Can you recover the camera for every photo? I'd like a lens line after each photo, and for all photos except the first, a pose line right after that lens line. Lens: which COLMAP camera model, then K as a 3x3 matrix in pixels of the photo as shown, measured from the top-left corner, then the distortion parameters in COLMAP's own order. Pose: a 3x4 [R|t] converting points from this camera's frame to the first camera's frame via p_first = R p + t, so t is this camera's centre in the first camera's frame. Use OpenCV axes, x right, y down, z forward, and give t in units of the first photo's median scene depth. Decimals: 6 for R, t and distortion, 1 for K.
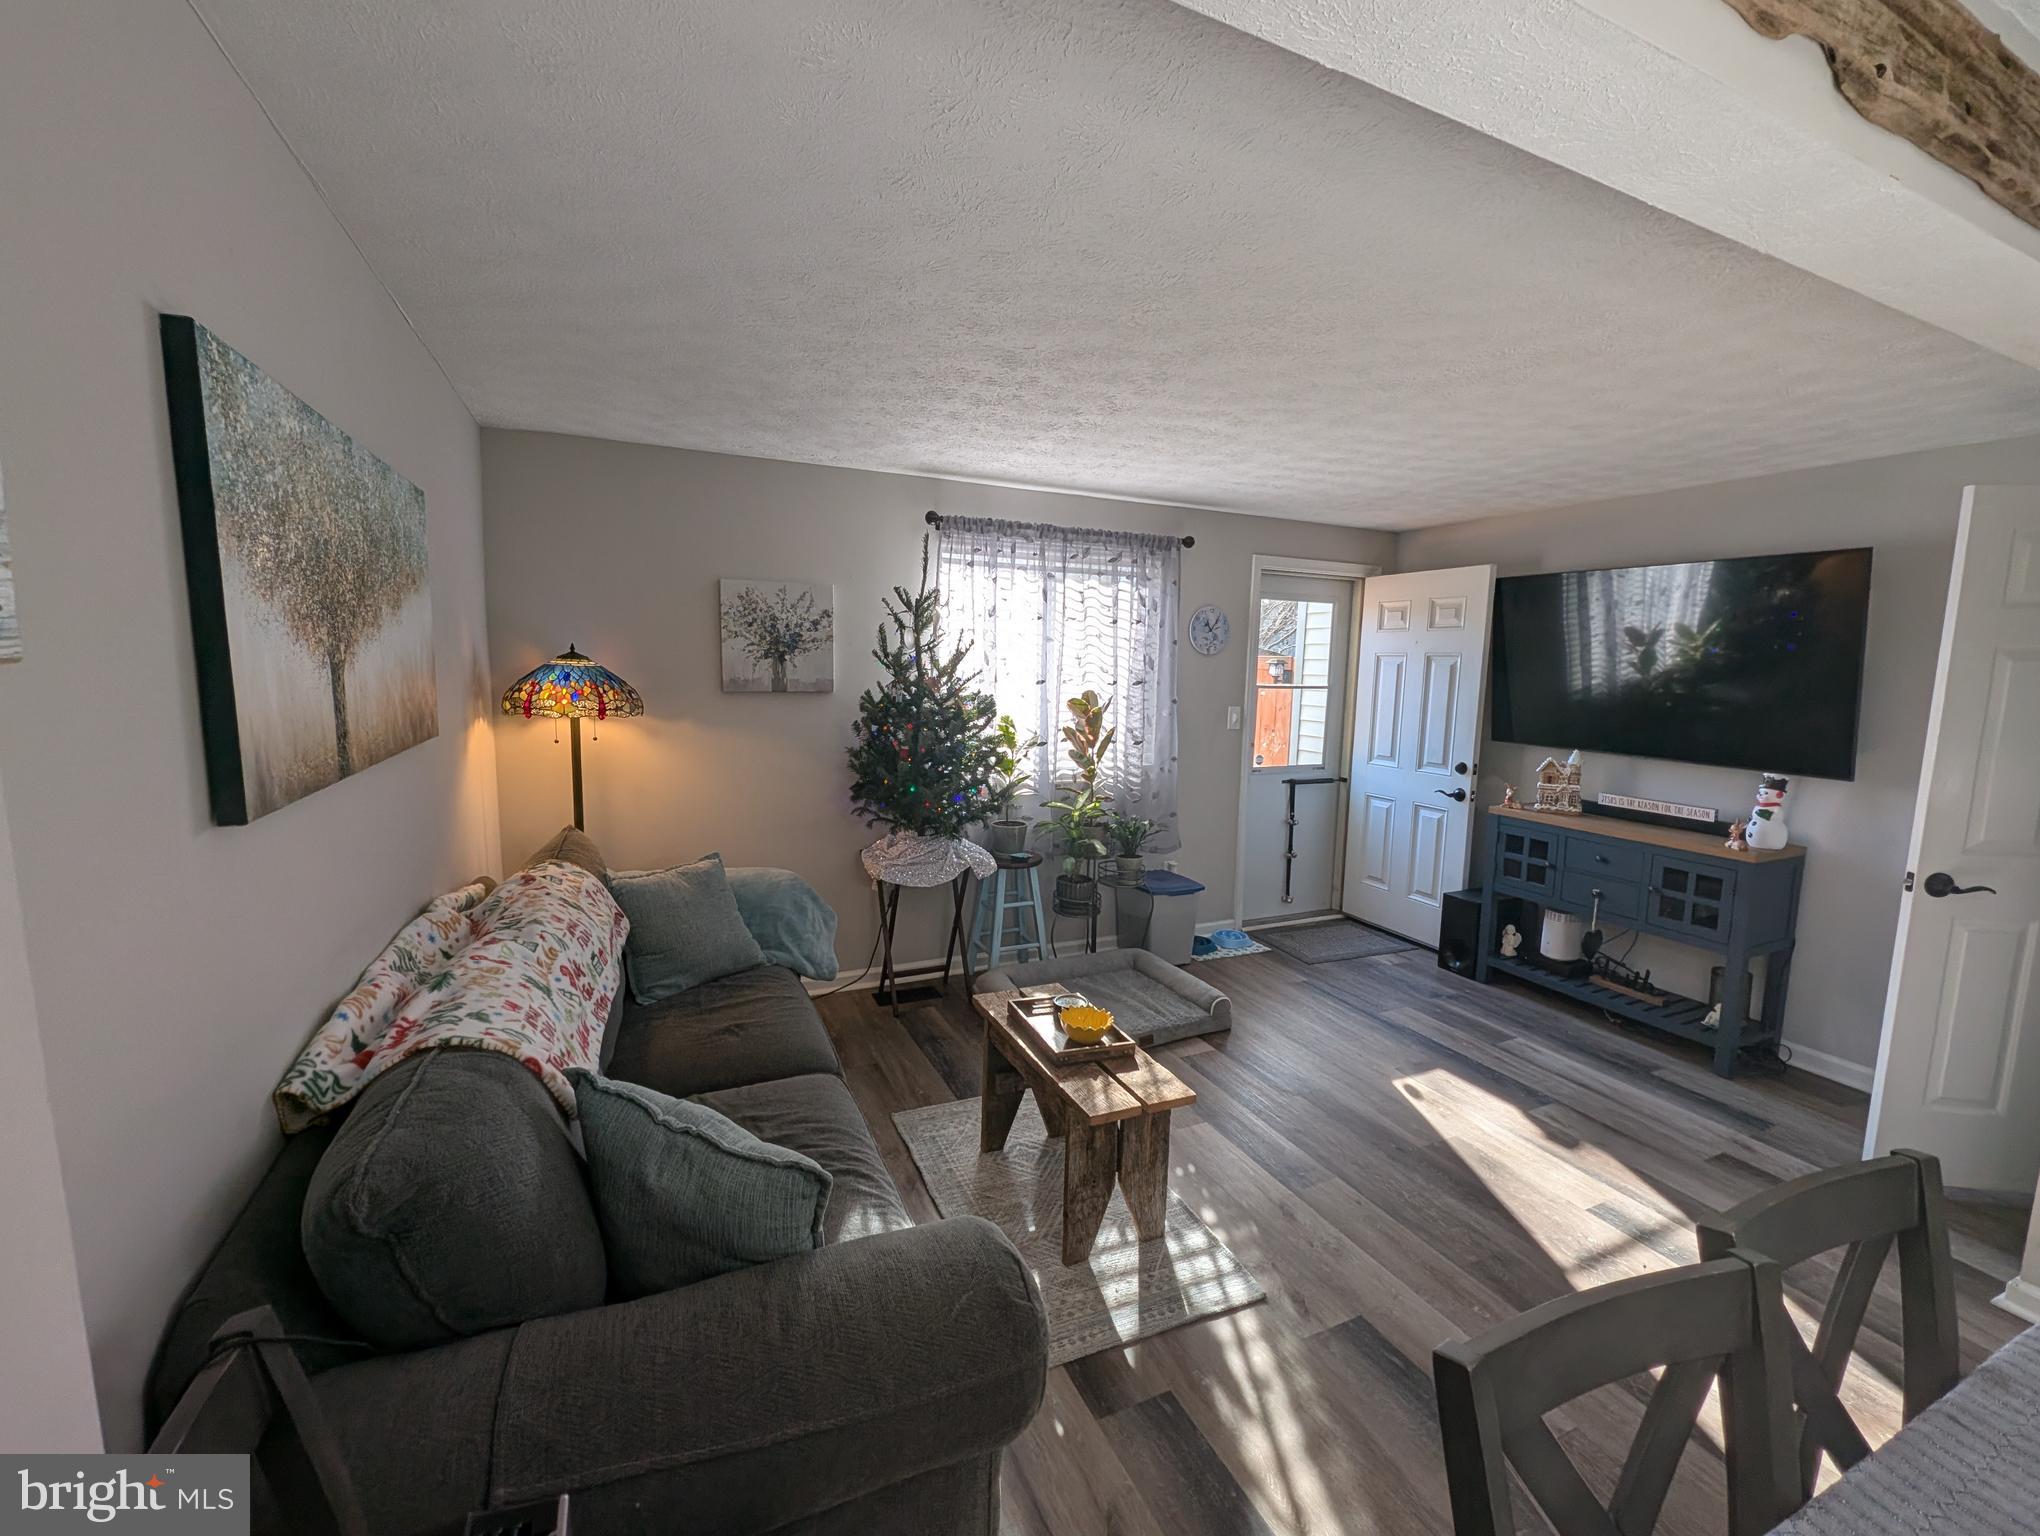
lens RADIAL K [[836.7, 0, 1023.3], [0, 836.7, 770.1], [0, 0, 1]] dist [0.003843, -0.001995]
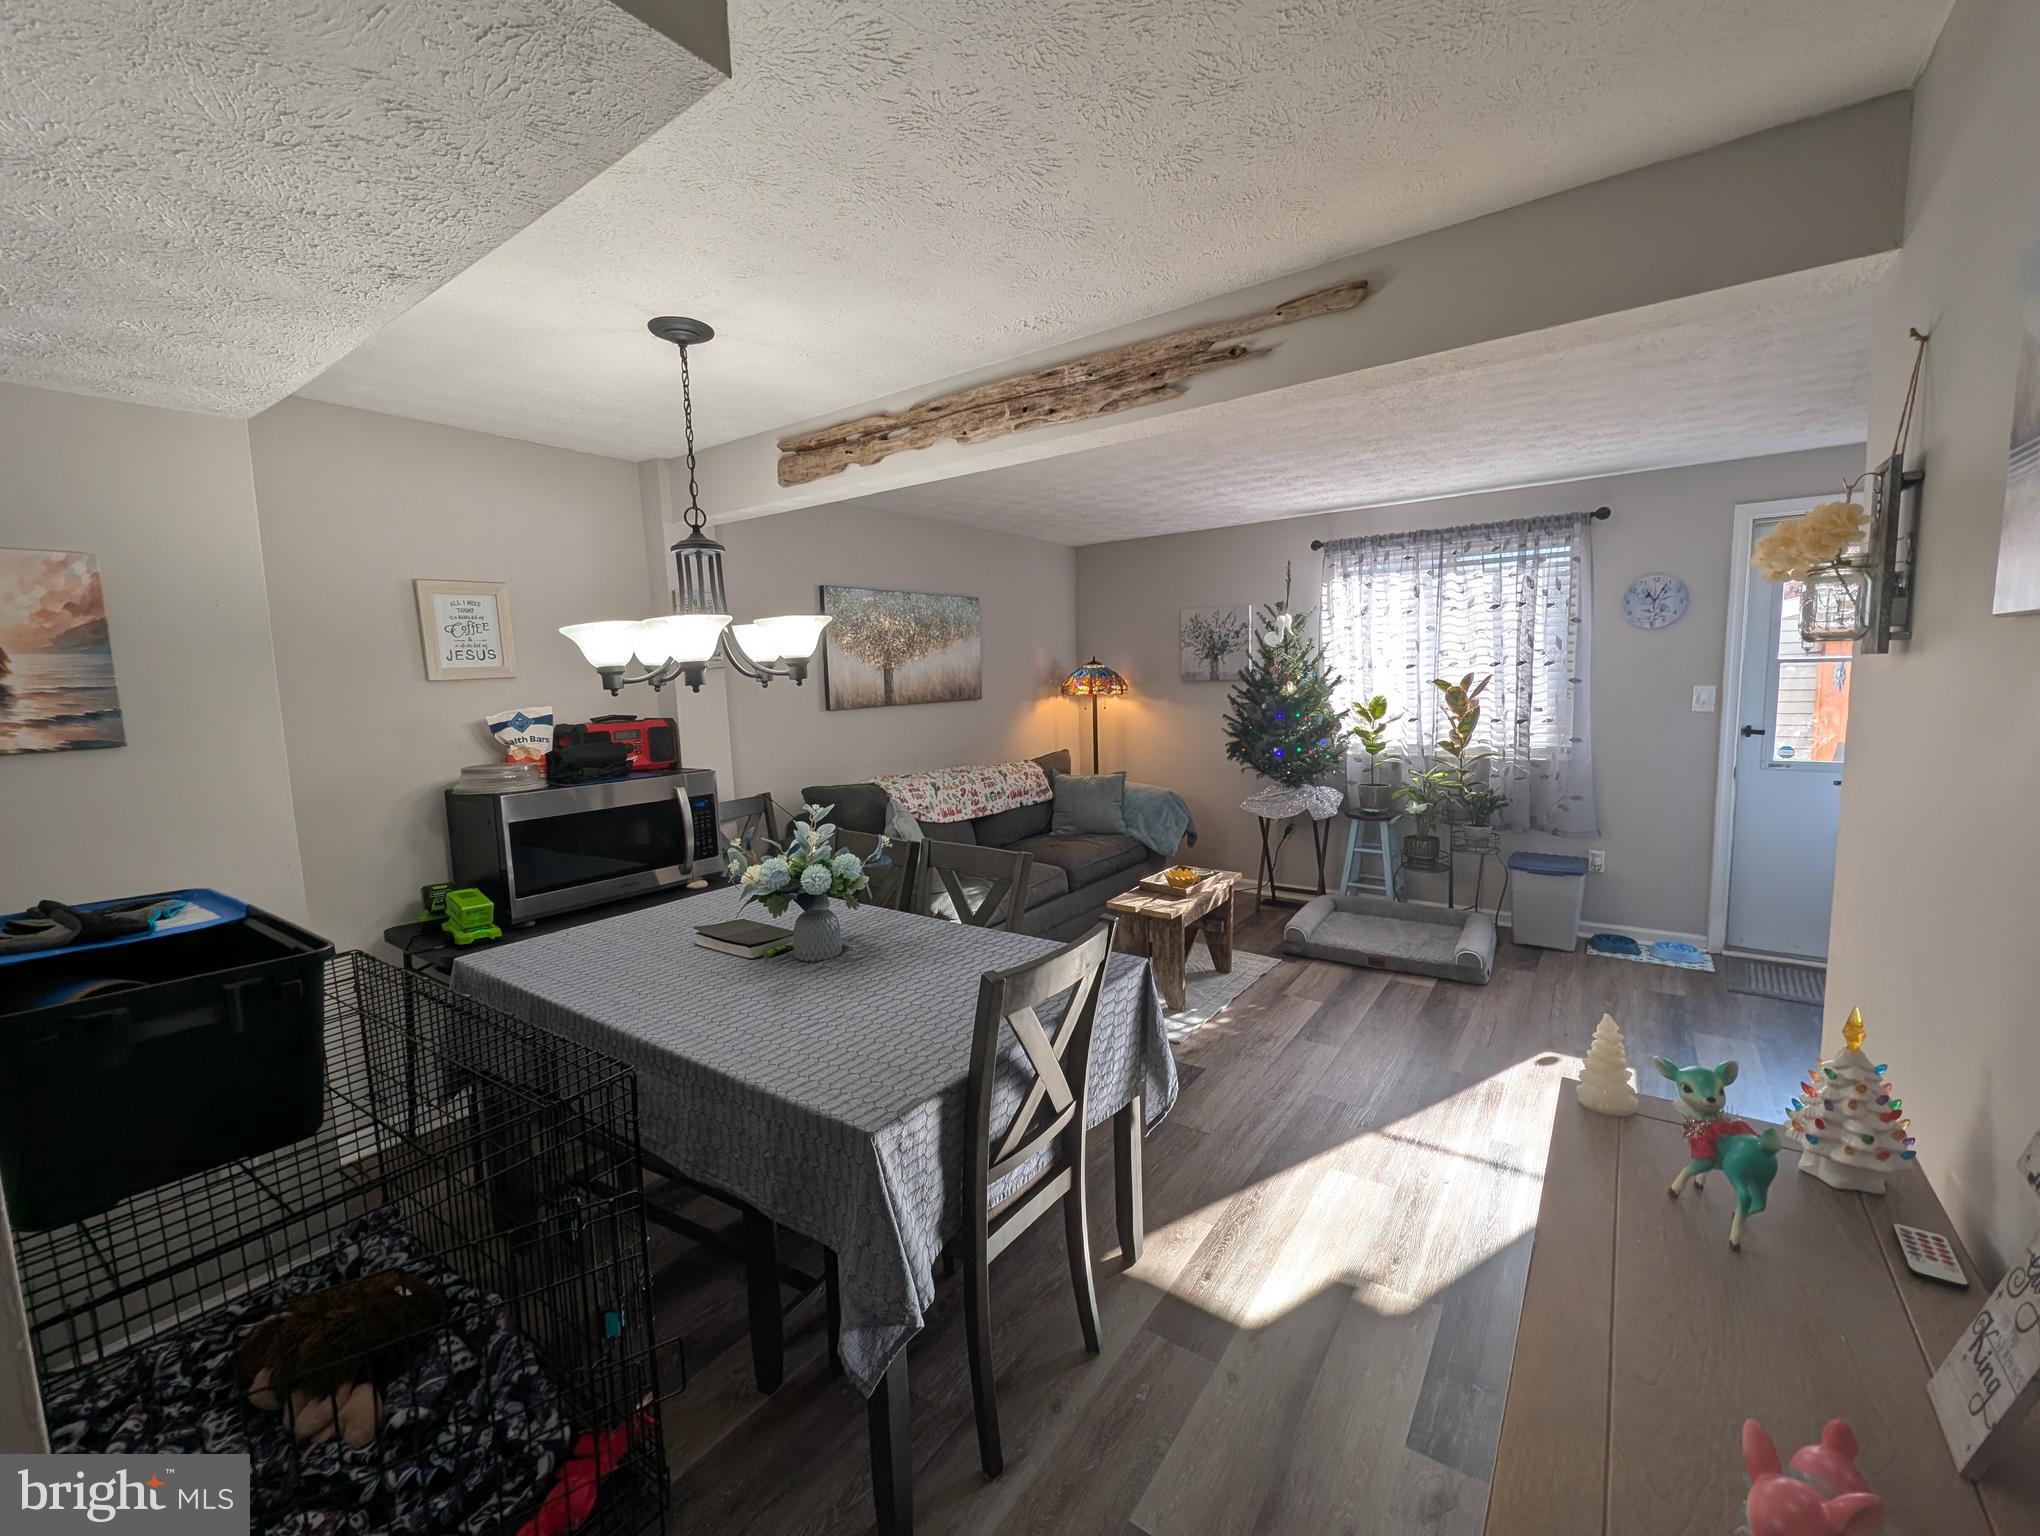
lens RADIAL K [[836.7, 0, 1024.3], [0, 836.7, 765.3], [0, 0, 1]] dist [0.003843, -0.001995]
pose [[0.498708, 0.058914, -0.864765, 0.781169], [-0.072275, 0.997039, 0.026245, 0.041123], [0.863751, 0.049412, 0.501490, -0.042244]]
